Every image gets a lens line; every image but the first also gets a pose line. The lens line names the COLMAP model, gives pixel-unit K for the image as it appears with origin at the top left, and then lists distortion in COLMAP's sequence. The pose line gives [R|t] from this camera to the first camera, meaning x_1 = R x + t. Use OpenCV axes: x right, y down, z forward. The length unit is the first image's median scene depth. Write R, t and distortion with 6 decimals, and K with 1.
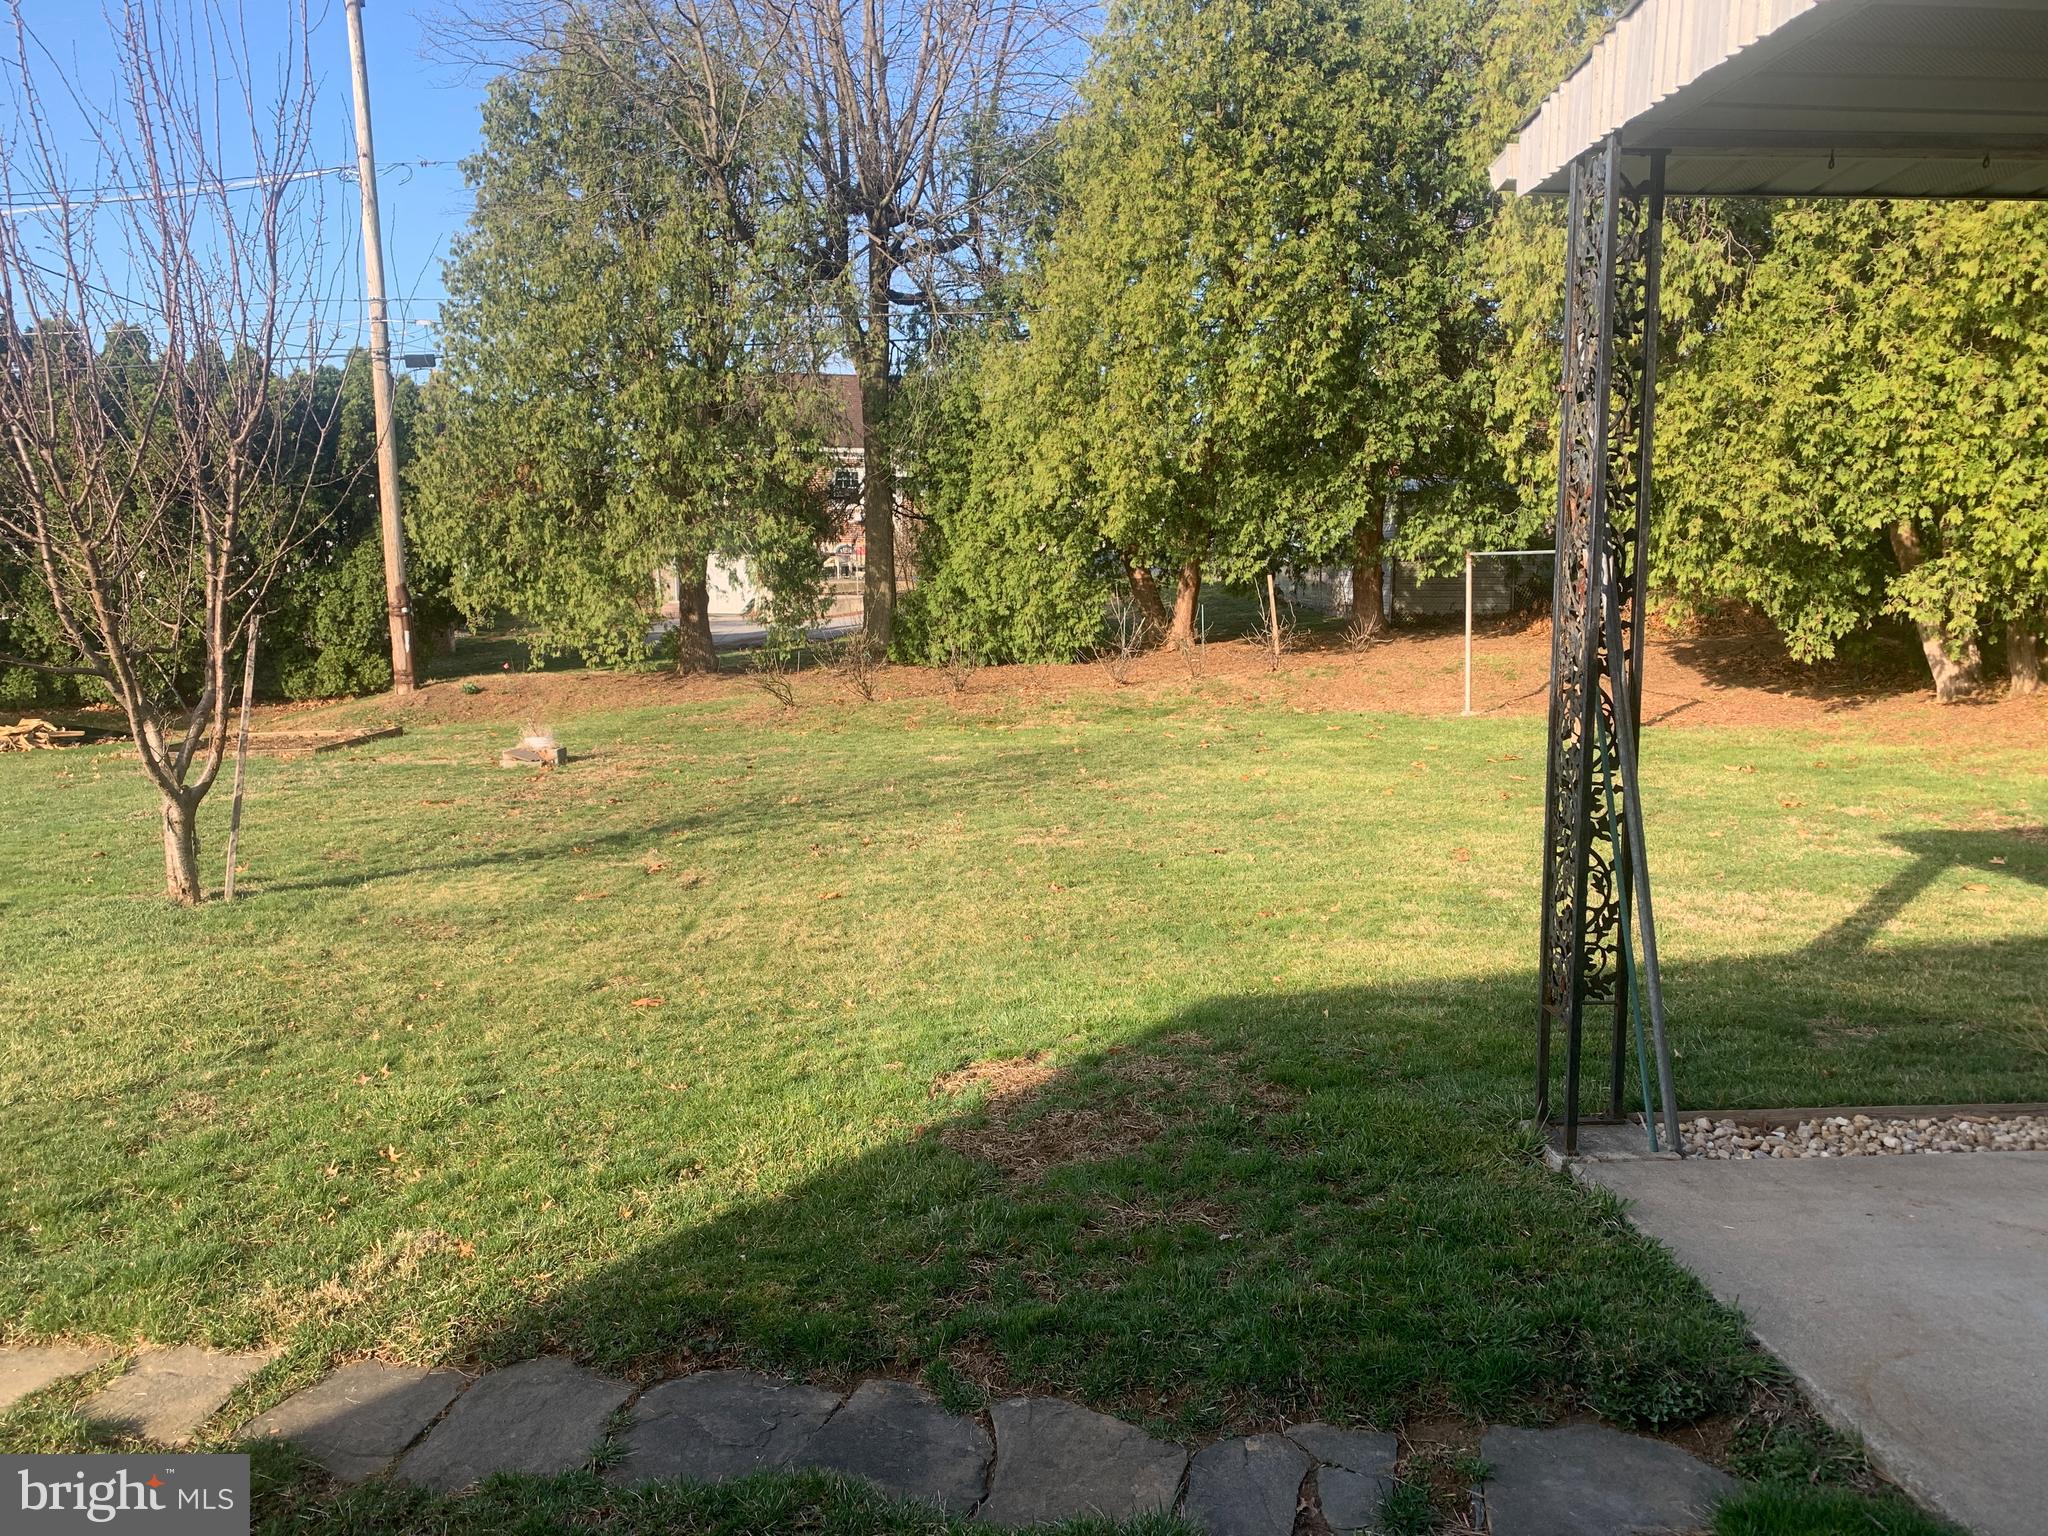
lens RADIAL K [[1568.2, 0, 1024.0], [0, 1568.2, 768.0], [0, 0, 1]] dist [0.018006, 0.004288]
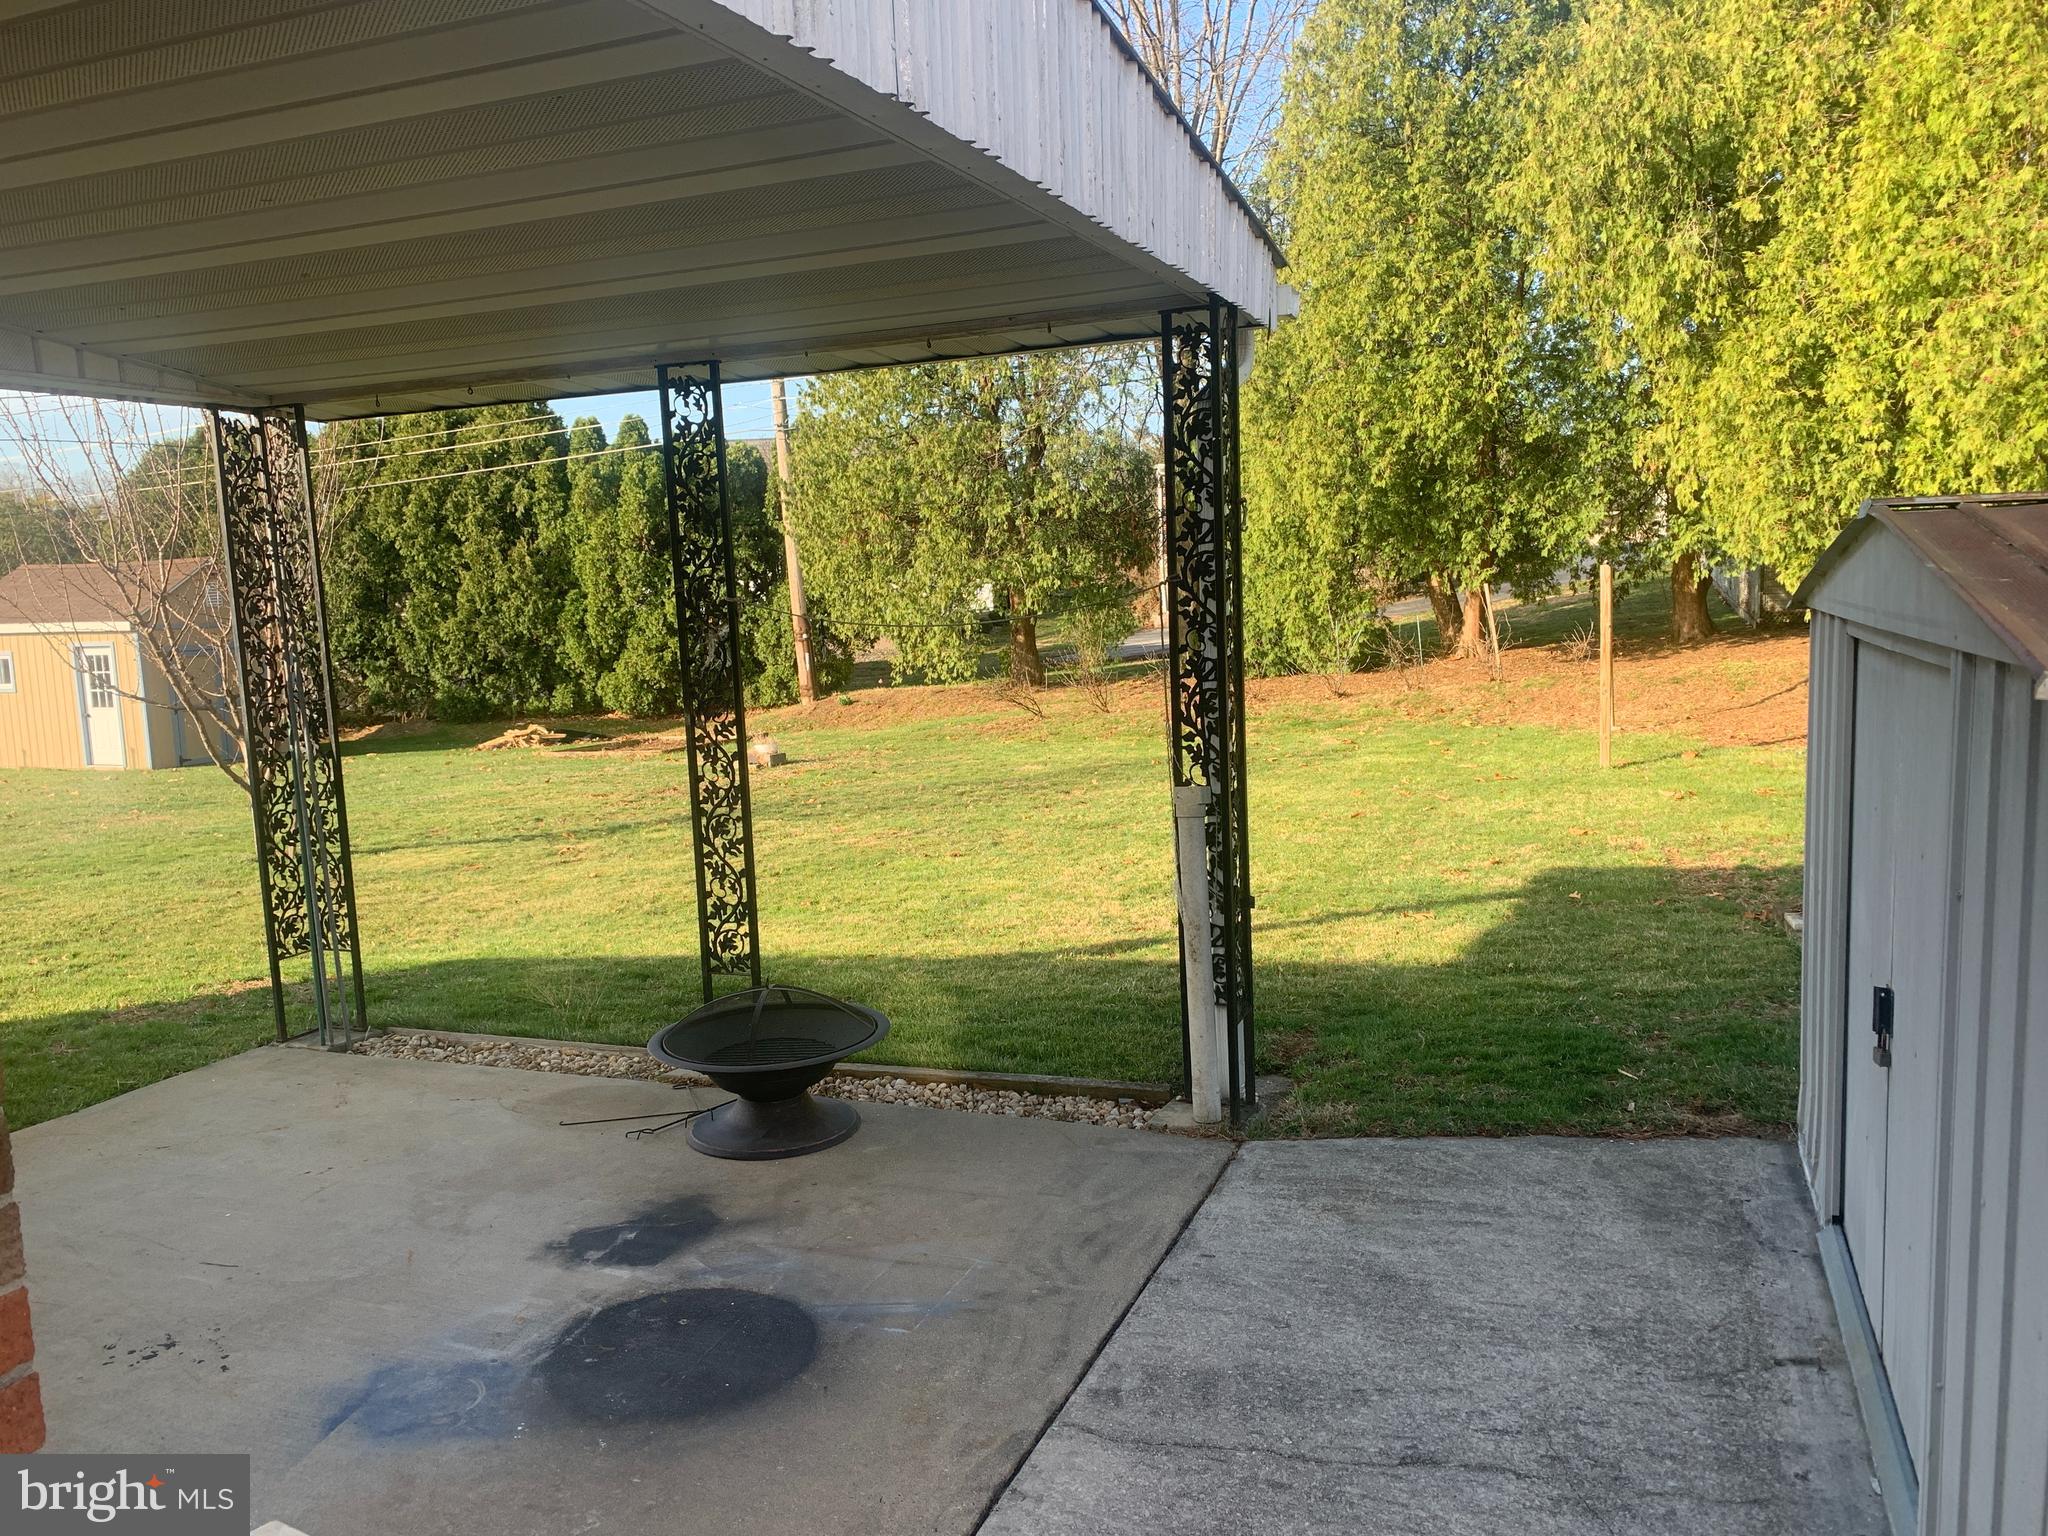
lens RADIAL K [[1568.2, 0, 1024.0], [0, 1568.2, 768.0], [0, 0, 1]] dist [0.018006, 0.004288]
pose [[0.900931, 0.016009, -0.433666, 0.324490], [-0.013880, 0.999871, 0.008076, -0.010967], [0.433740, -0.001257, 0.901037, -0.015648]]
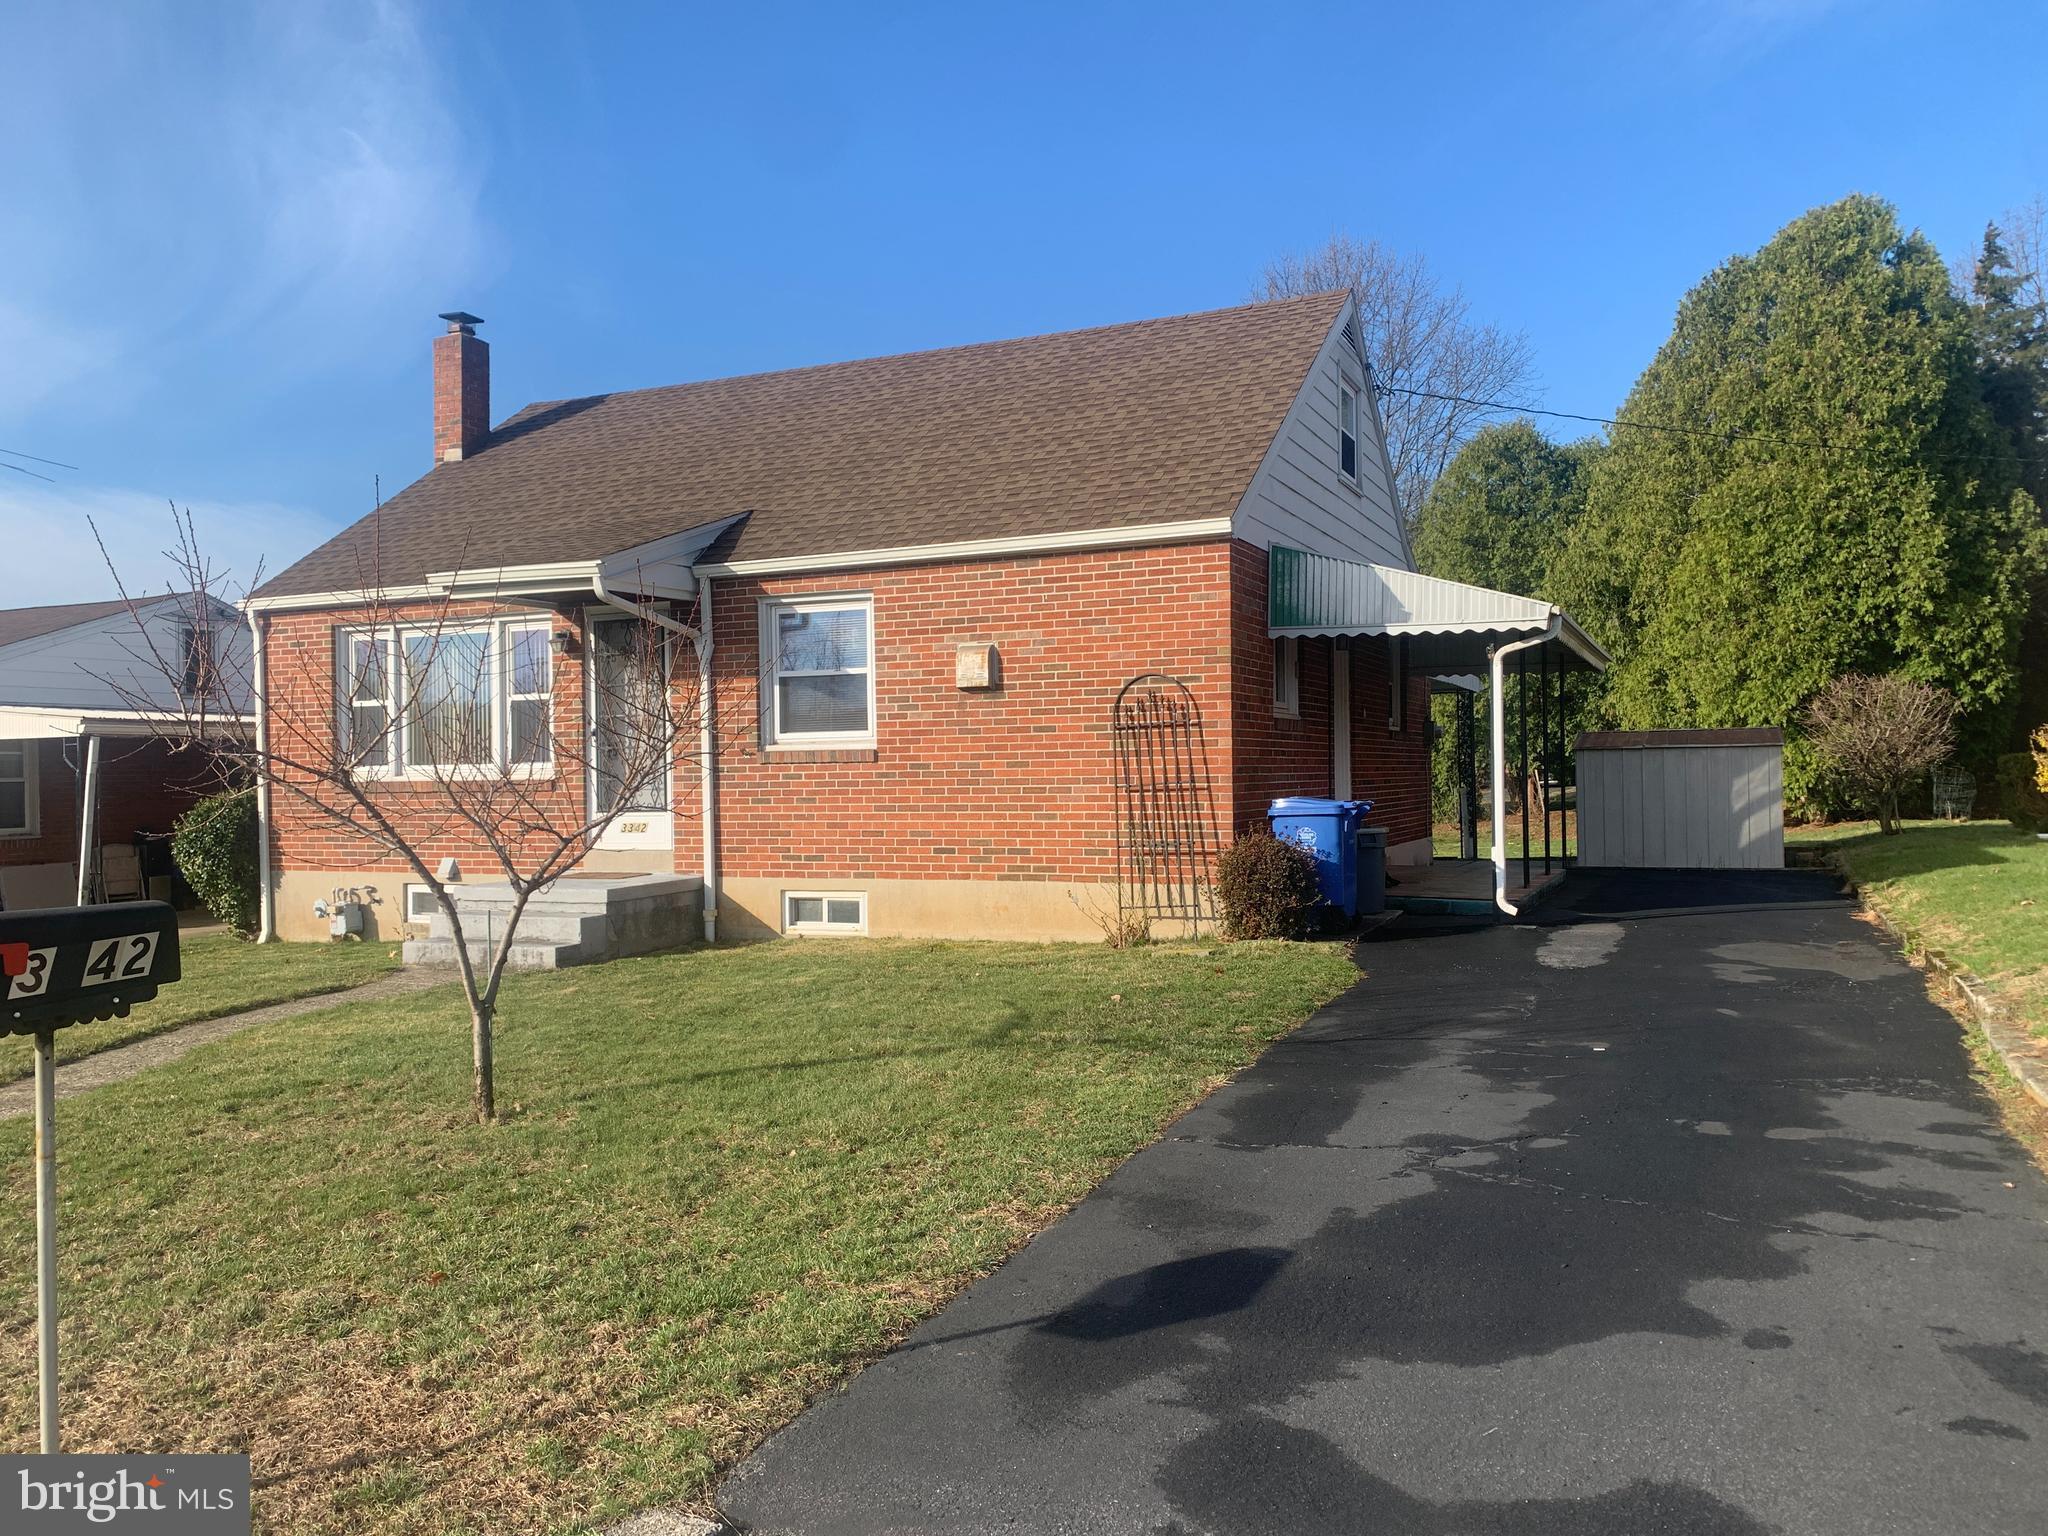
lens RADIAL K [[1568.2, 0, 1024.0], [0, 1568.2, 768.0], [0, 0, 1]] dist [0.018006, 0.004288]
pose [[0.884920, -0.016563, -0.465448, 0.486716], [-0.045738, 0.991446, -0.122239, 0.129087], [0.463491, 0.129461, 0.876593, -0.904451]]
